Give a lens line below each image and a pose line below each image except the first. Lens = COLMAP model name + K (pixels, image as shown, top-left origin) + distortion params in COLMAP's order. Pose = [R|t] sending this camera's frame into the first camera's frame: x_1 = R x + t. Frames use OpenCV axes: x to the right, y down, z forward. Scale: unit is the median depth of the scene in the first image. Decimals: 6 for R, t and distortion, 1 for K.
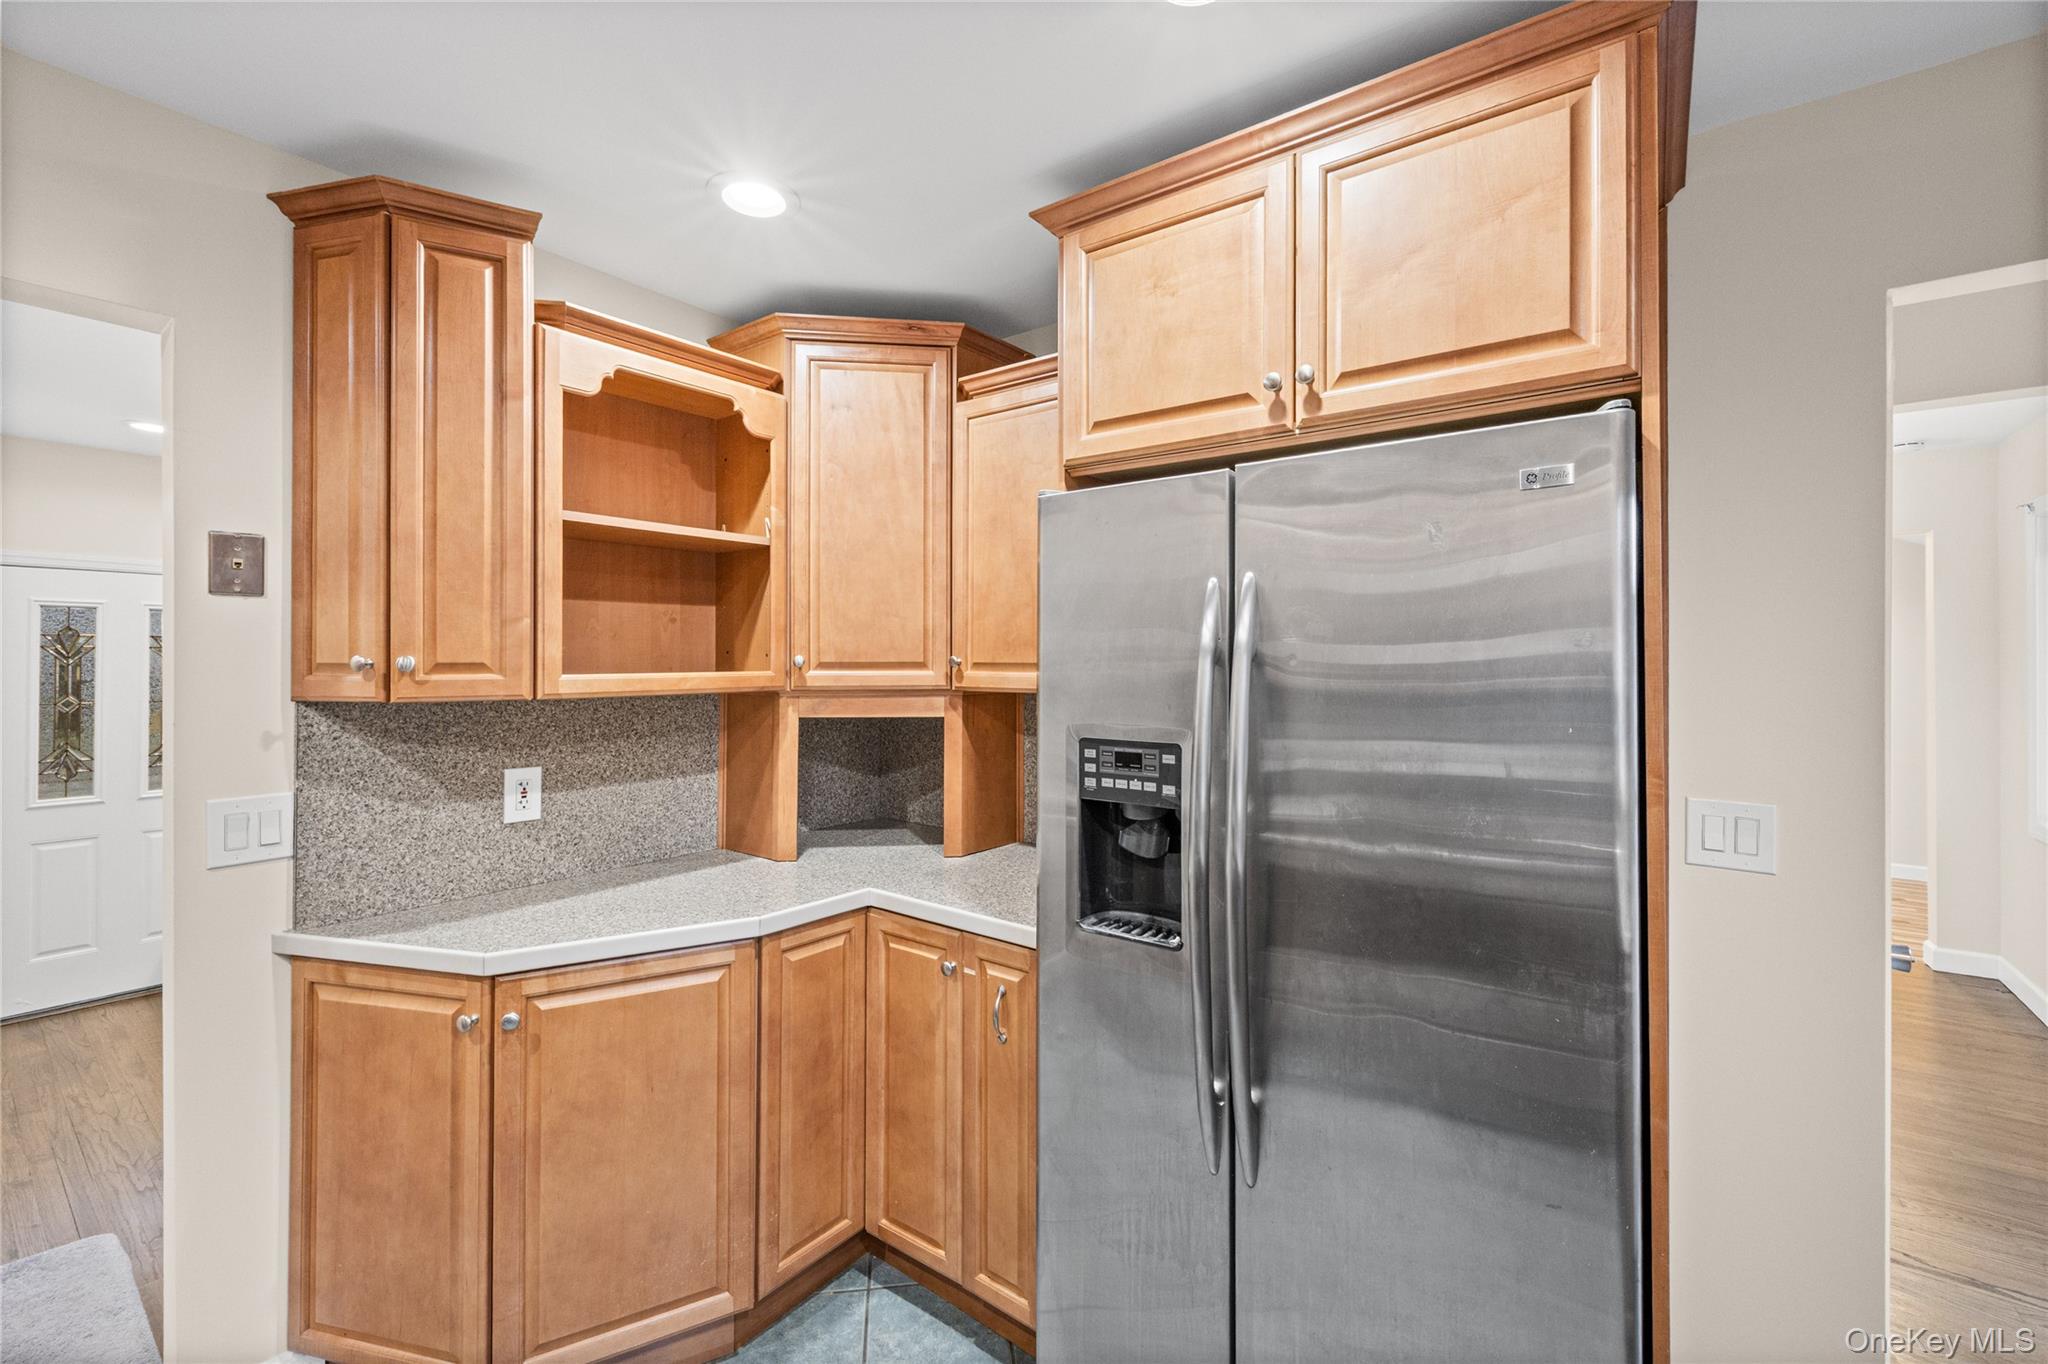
lens RADIAL K [[839.7, 0, 1030.2], [0, 839.7, 653.3], [0, 0, 1]] dist [0.001877, -0.000034]
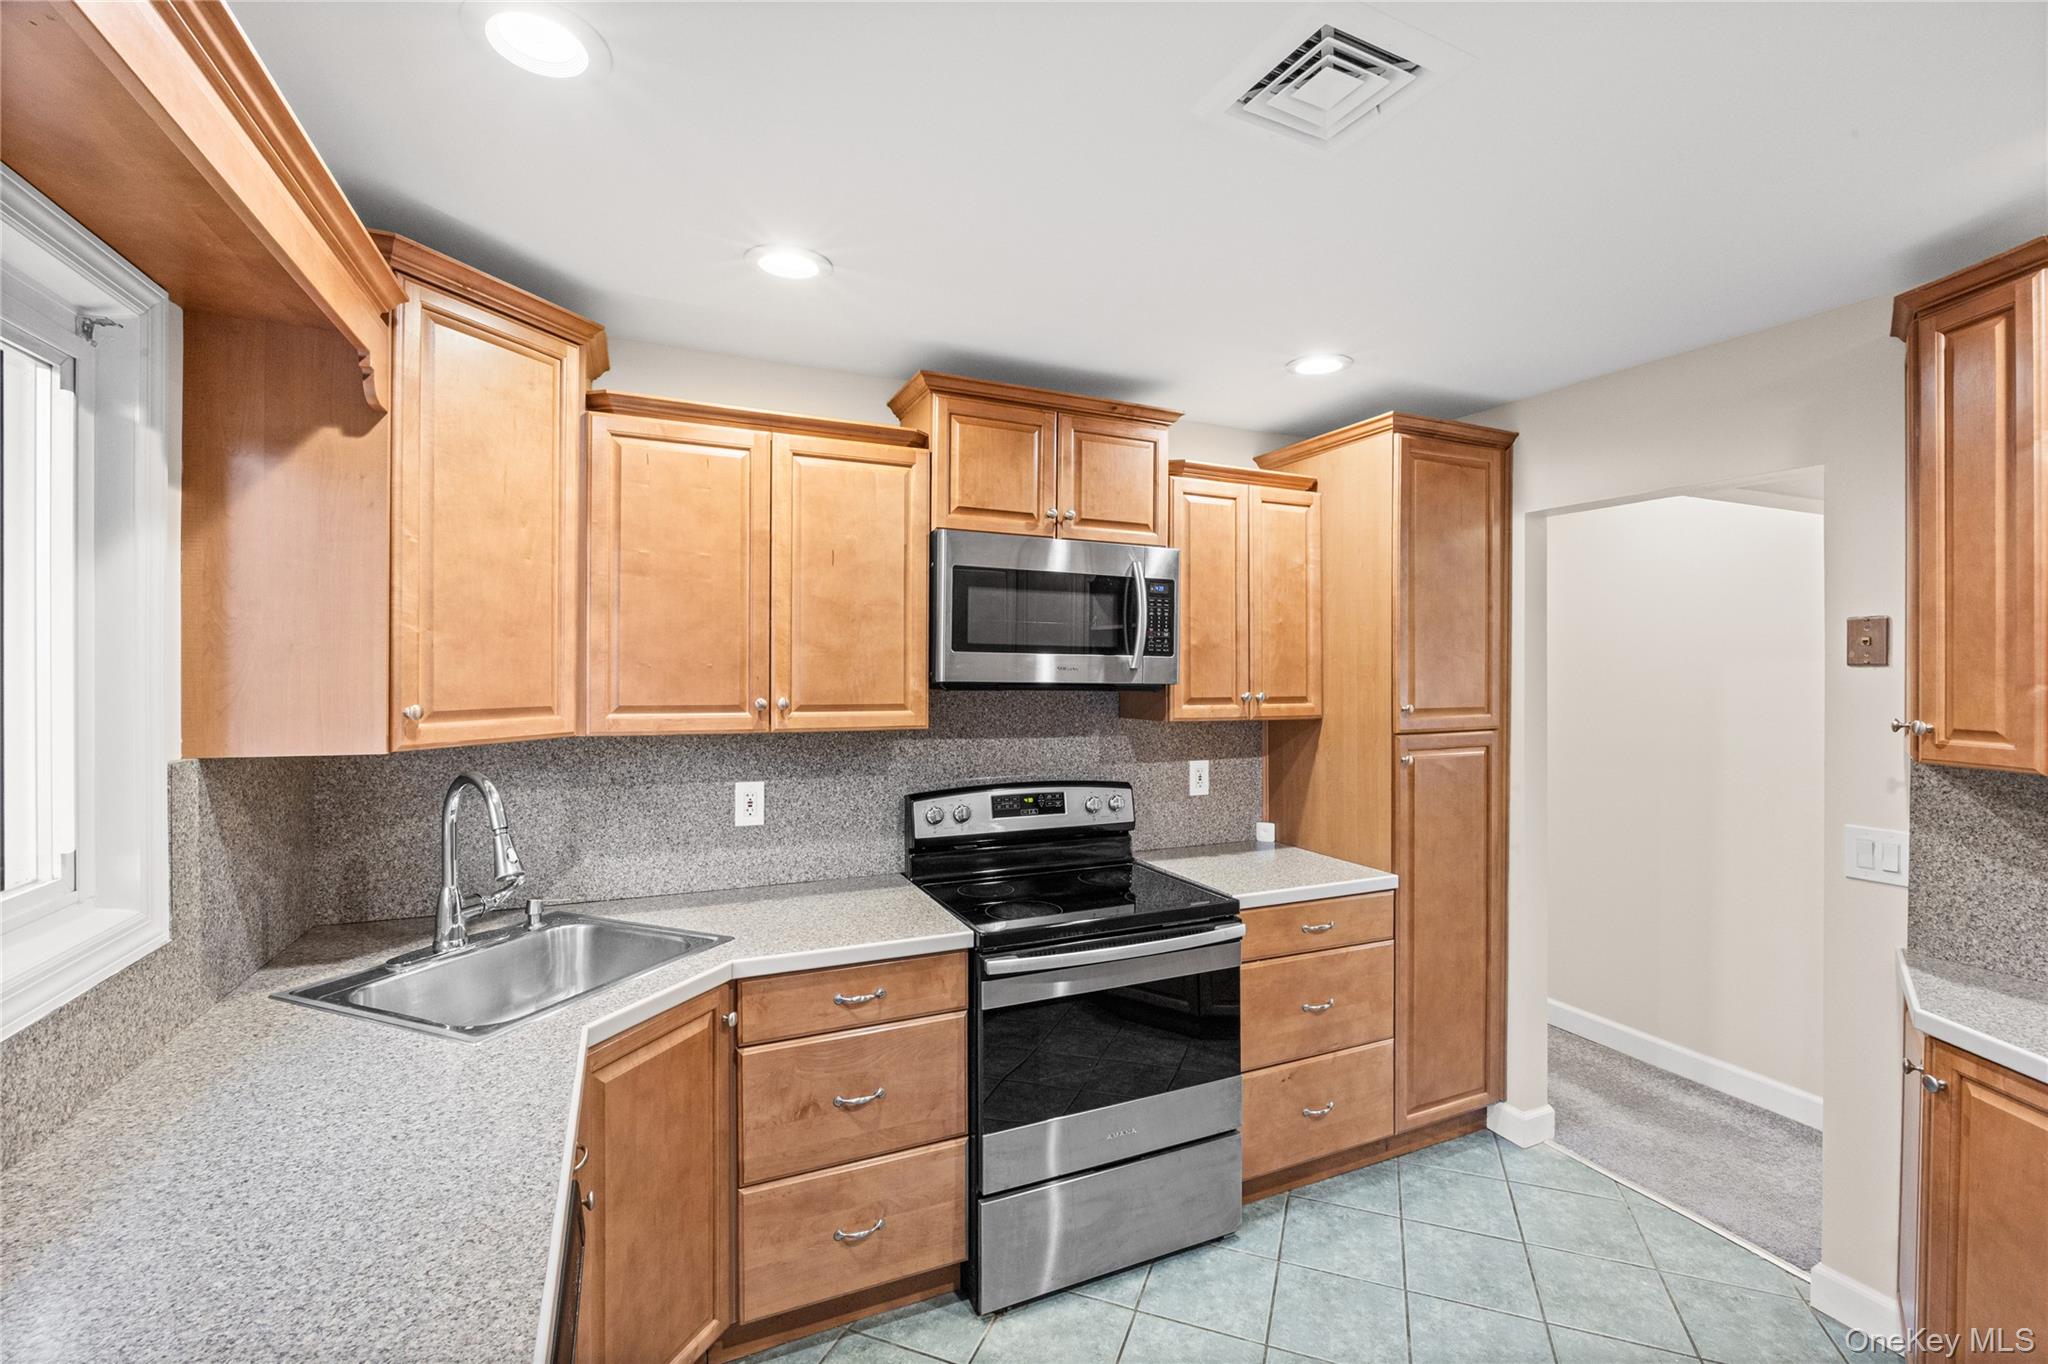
lens RADIAL K [[865.1, 0, 1024.0], [0, 865.1, 682.0], [0, 0, 1]] dist [-0.025987, -0.000030]
pose [[-0.488590, 0.007320, -0.872483, 0.740271], [-0.004431, 0.999931, 0.010871, -0.051454], [0.872503, 0.009177, -0.488523, 0.493506]]
